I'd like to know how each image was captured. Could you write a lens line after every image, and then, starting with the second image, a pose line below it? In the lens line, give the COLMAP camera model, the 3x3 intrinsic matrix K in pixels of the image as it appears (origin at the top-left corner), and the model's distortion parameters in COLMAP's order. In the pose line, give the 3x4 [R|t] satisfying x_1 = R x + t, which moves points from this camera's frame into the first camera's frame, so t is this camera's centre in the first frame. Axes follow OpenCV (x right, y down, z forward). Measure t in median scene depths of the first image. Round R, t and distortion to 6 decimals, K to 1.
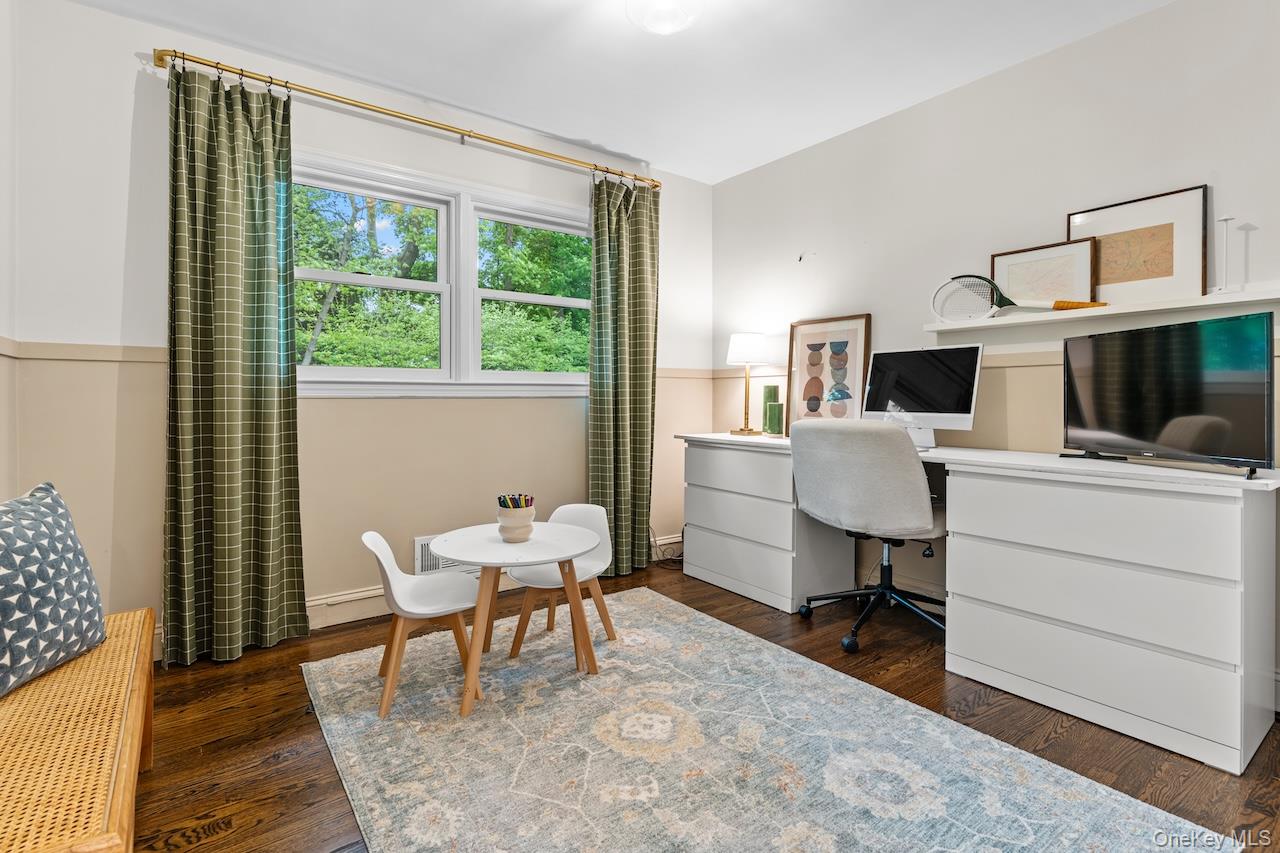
lens RADIAL K [[616.0, 0, 637.2], [0, 616.0, 400.0], [0, 0, 1]] dist [0.001539, -0.000268]
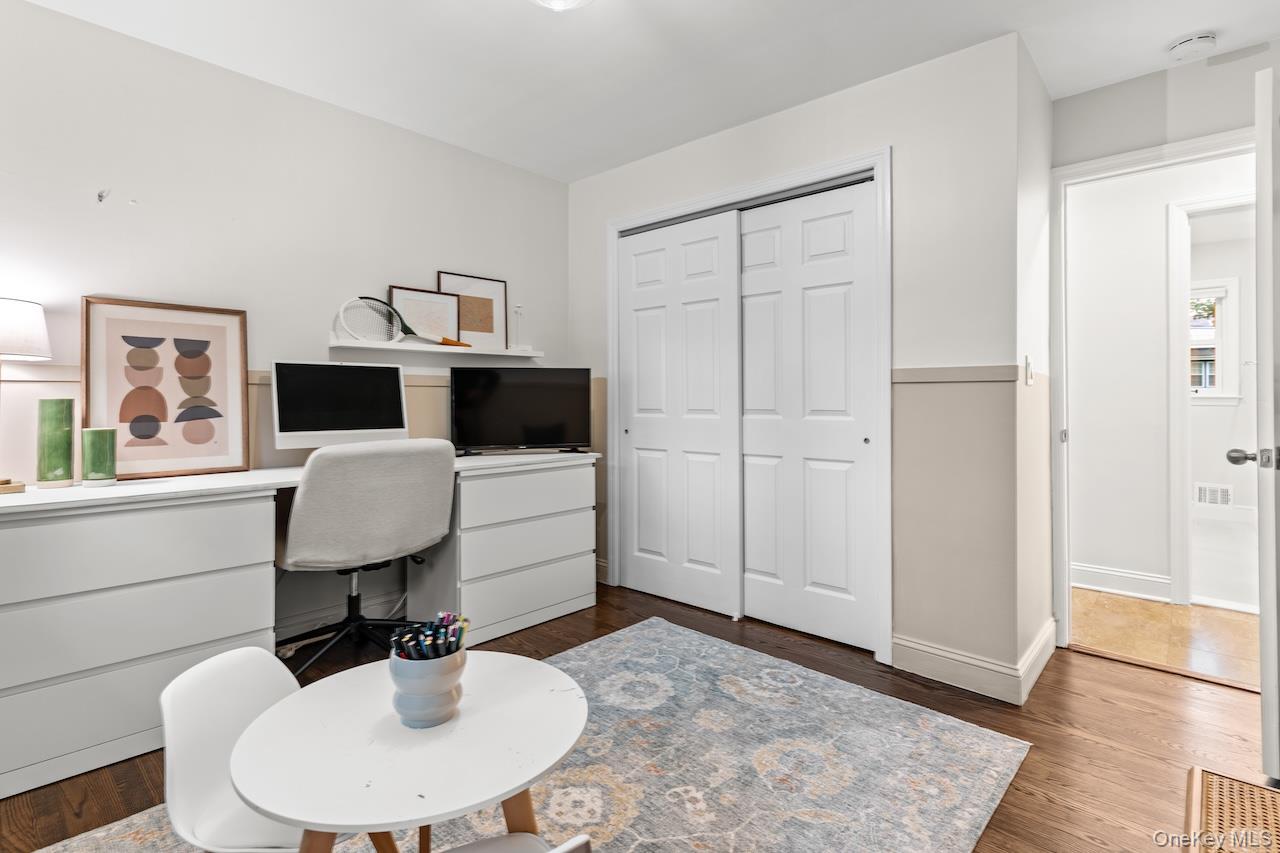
lens RADIAL K [[616.0, 0, 641.4], [0, 616.0, 399.4], [0, 0, 1]] dist [0.001539, -0.000268]
pose [[-0.188970, 0.000434, 0.981983, -0.626926], [0.005455, 0.999985, 0.000608, -0.027976], [-0.981968, 0.005472, -0.188970, 0.791230]]
